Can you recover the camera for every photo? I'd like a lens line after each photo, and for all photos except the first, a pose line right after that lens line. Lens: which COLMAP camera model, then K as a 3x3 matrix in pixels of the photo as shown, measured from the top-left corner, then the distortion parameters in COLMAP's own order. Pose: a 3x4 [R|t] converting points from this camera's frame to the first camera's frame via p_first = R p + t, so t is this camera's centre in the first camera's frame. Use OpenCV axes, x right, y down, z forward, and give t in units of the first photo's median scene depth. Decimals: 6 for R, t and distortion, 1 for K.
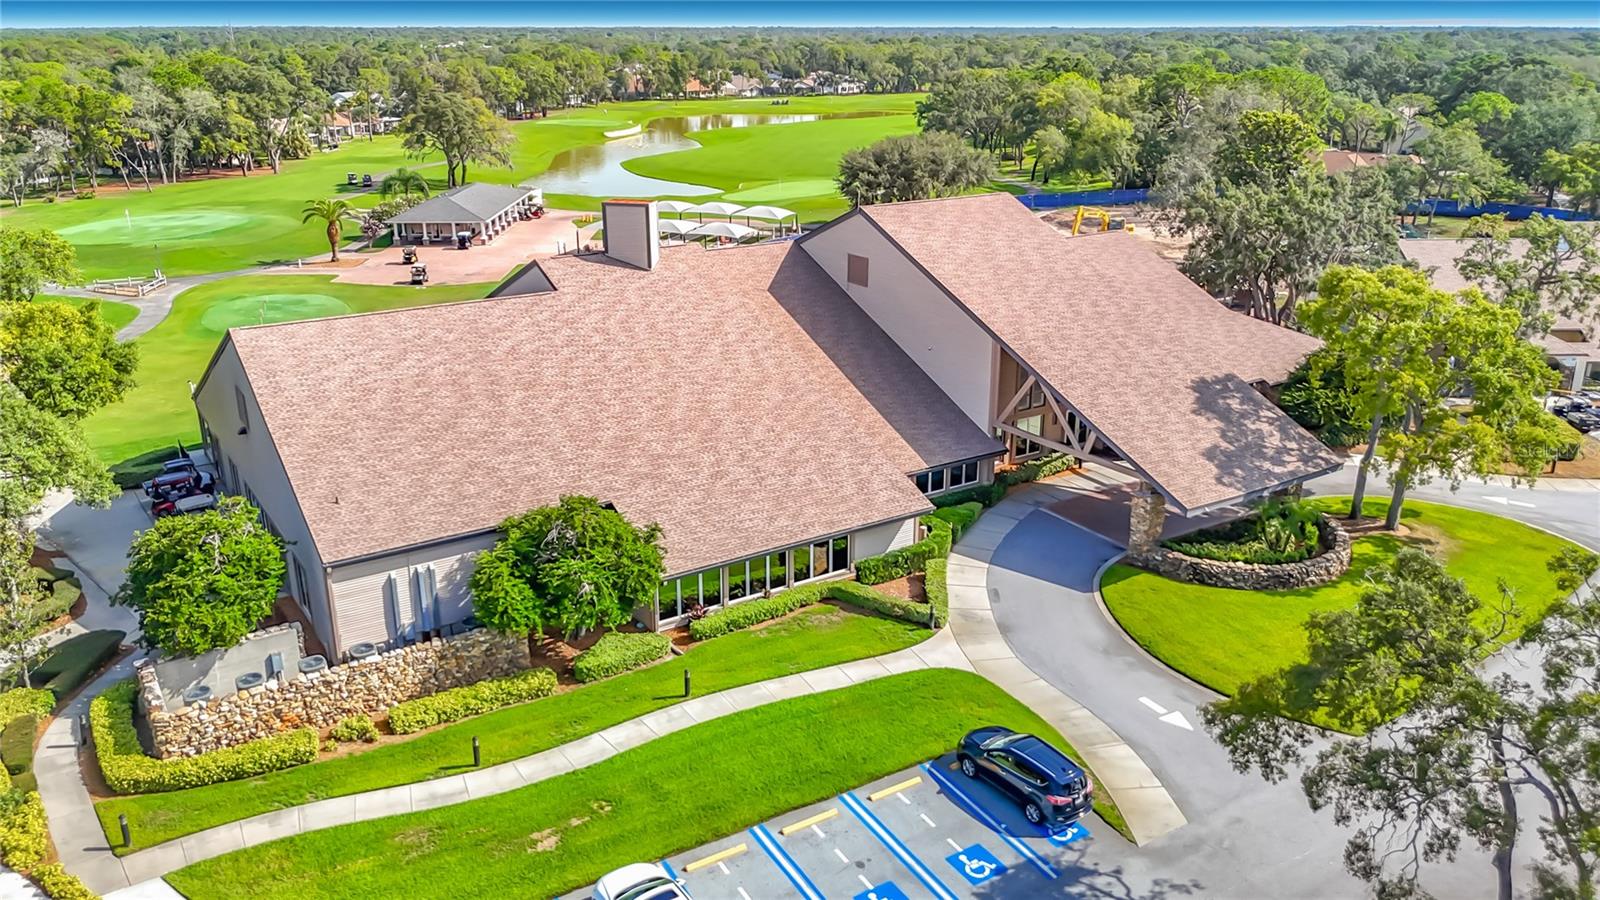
lens RADIAL K [[1234.5, 0, 800.0], [0, 1234.5, 450.0], [0, 0, 1]] dist [0.001175, -0.005633]
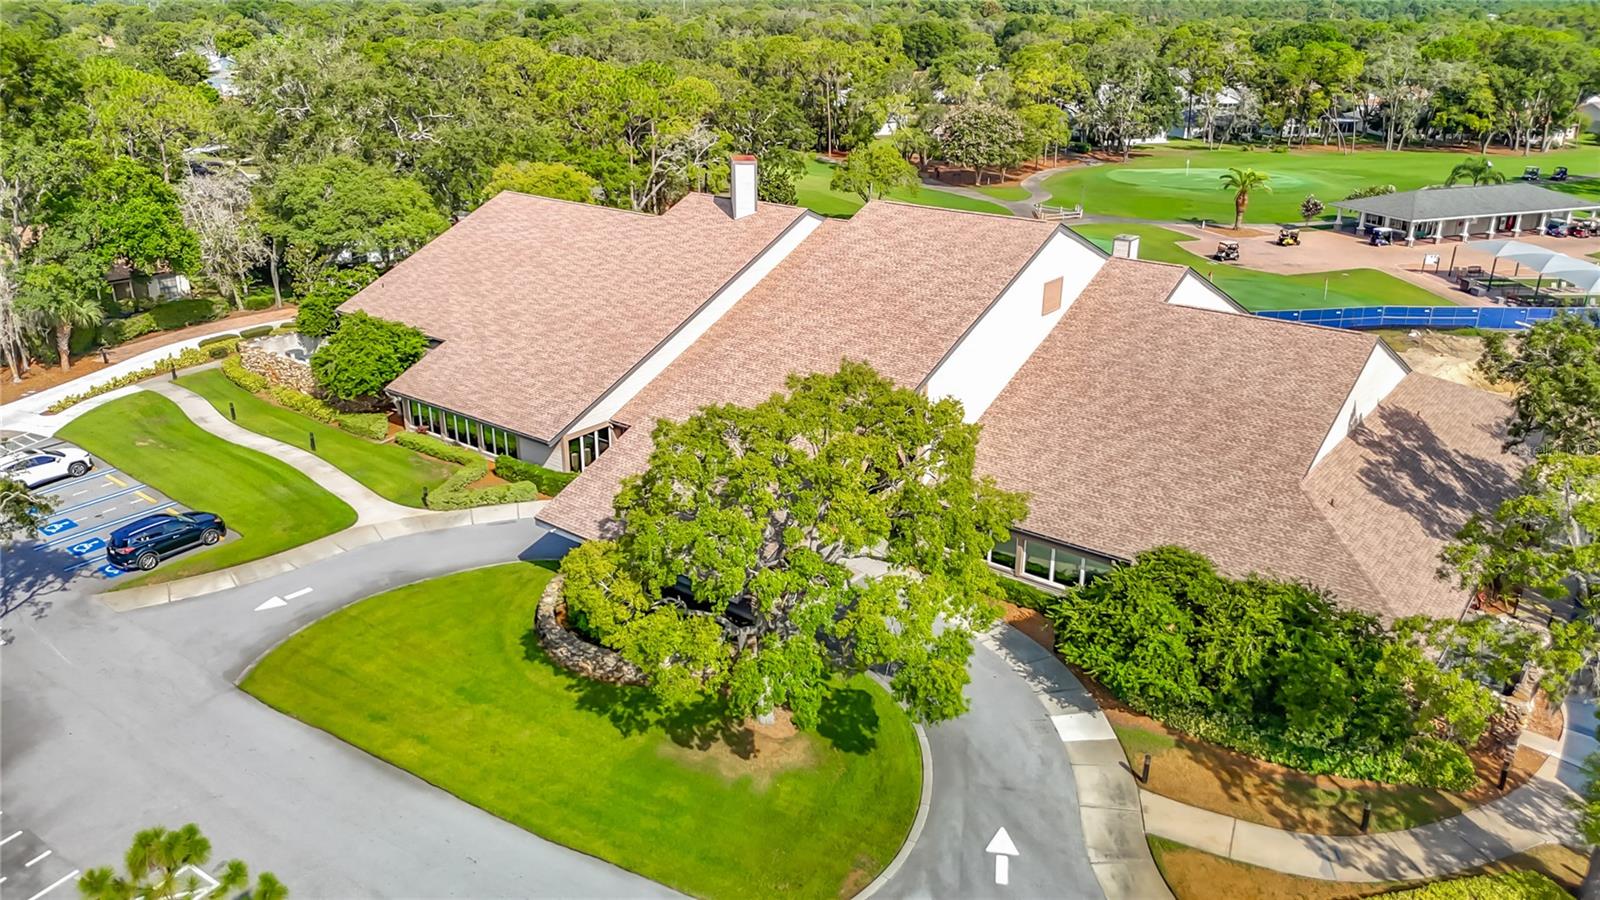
lens RADIAL K [[1182.9, 0, 800.0], [0, 1182.9, 450.0], [0, 0, 1]] dist [0.023943, -0.004791]
pose [[0.305758, 0.337112, -0.890431, 1.252175], [-0.306472, 0.920293, 0.243180, -0.306561], [0.901436, 0.198538, 0.384702, 0.872838]]
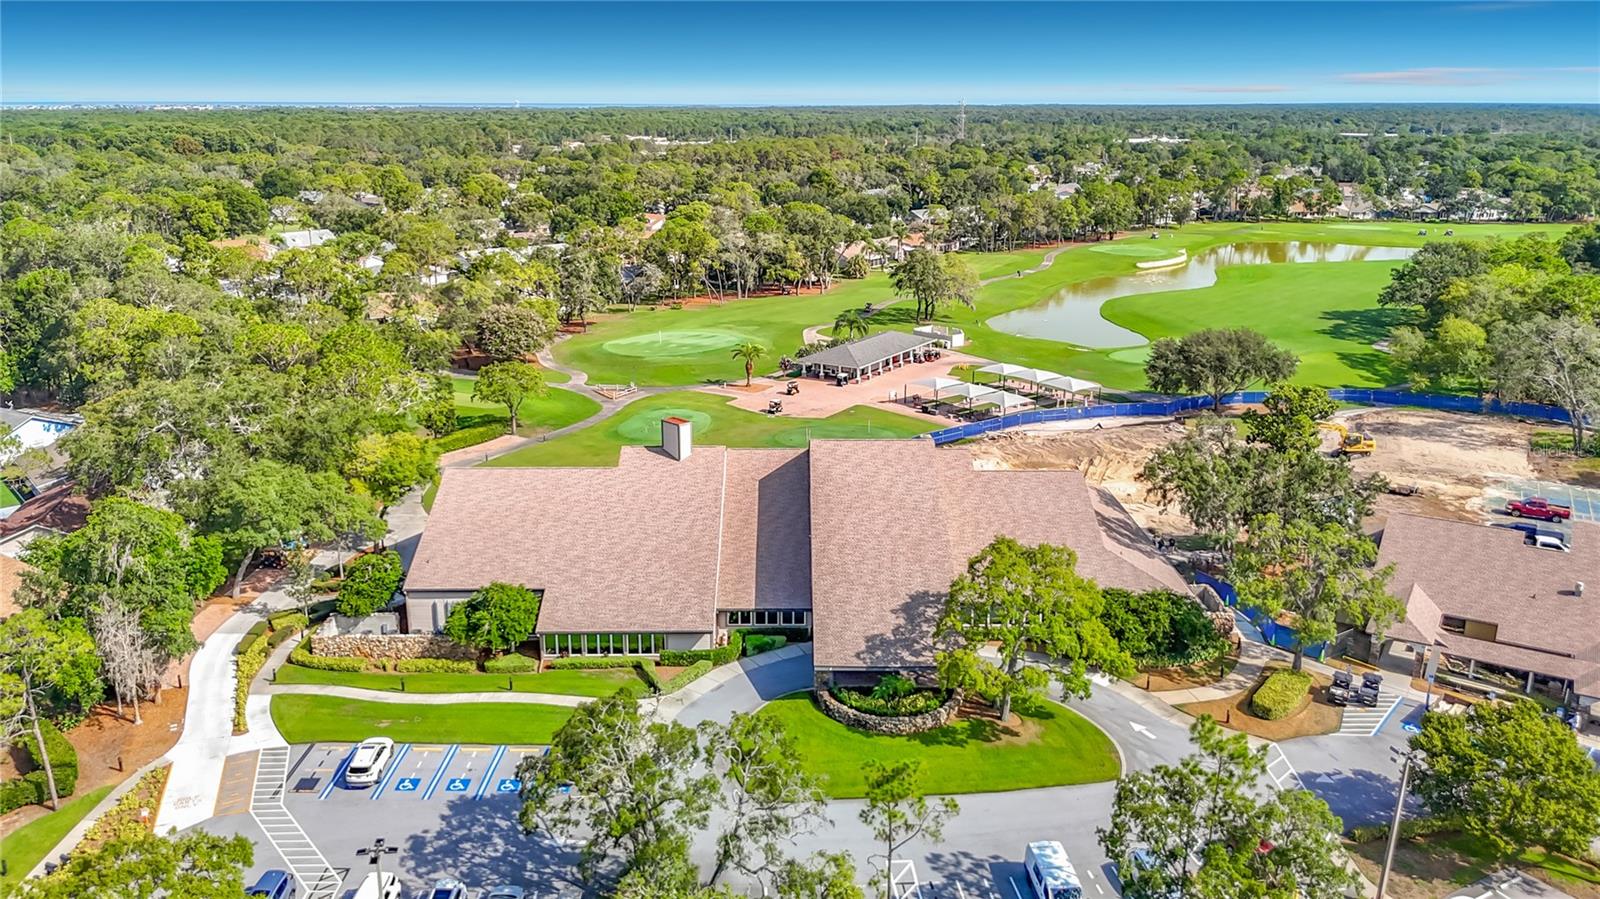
lens RADIAL K [[1234.5, 0, 800.0], [0, 1234.5, 449.5], [0, 0, 1]] dist [0.001175, -0.005633]
pose [[0.836904, 0.148623, -0.526785, 1.183772], [-0.175137, 0.984544, -0.000469, -0.246285], [0.518573, 0.092653, 0.849998, -0.473568]]
